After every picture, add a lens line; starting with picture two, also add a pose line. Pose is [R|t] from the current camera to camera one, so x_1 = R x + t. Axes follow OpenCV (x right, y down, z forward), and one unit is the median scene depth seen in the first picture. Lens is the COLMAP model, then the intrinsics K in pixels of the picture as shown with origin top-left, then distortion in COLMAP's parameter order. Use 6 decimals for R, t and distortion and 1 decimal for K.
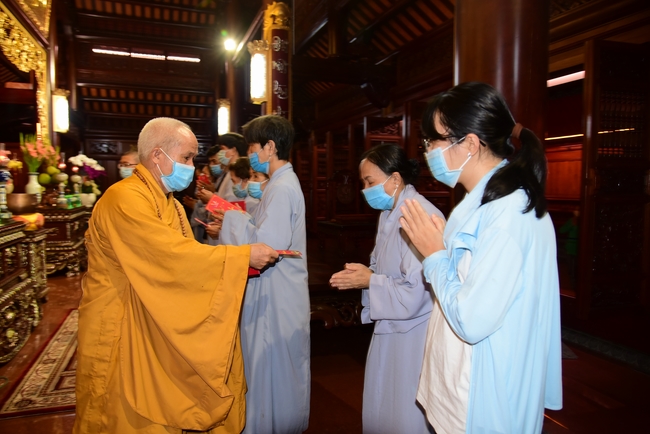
lens RADIAL K [[442.8, 0, 326.5], [0, 442.8, 218.3], [0, 0, 1]] dist [-0.038410, 0.005224]
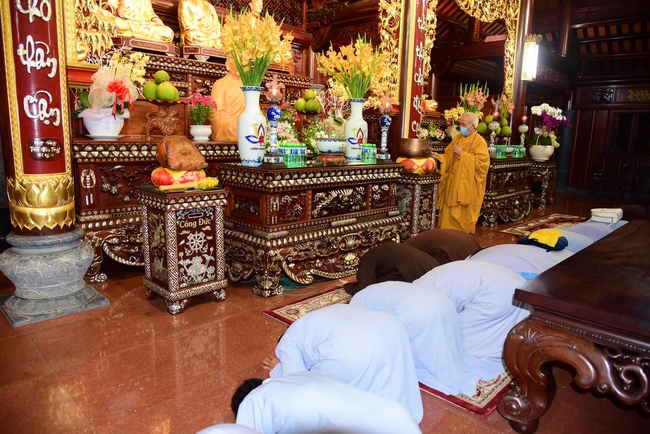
lens RADIAL K [[442.8, 0, 323.7], [0, 442.8, 216.8], [0, 0, 1]] dist [-0.038410, 0.005224]
pose [[0.420055, 0.176711, -0.890127, 0.138841], [-0.089969, 0.984135, 0.152917, -0.008724], [0.903028, 0.015850, 0.429290, 0.204722]]
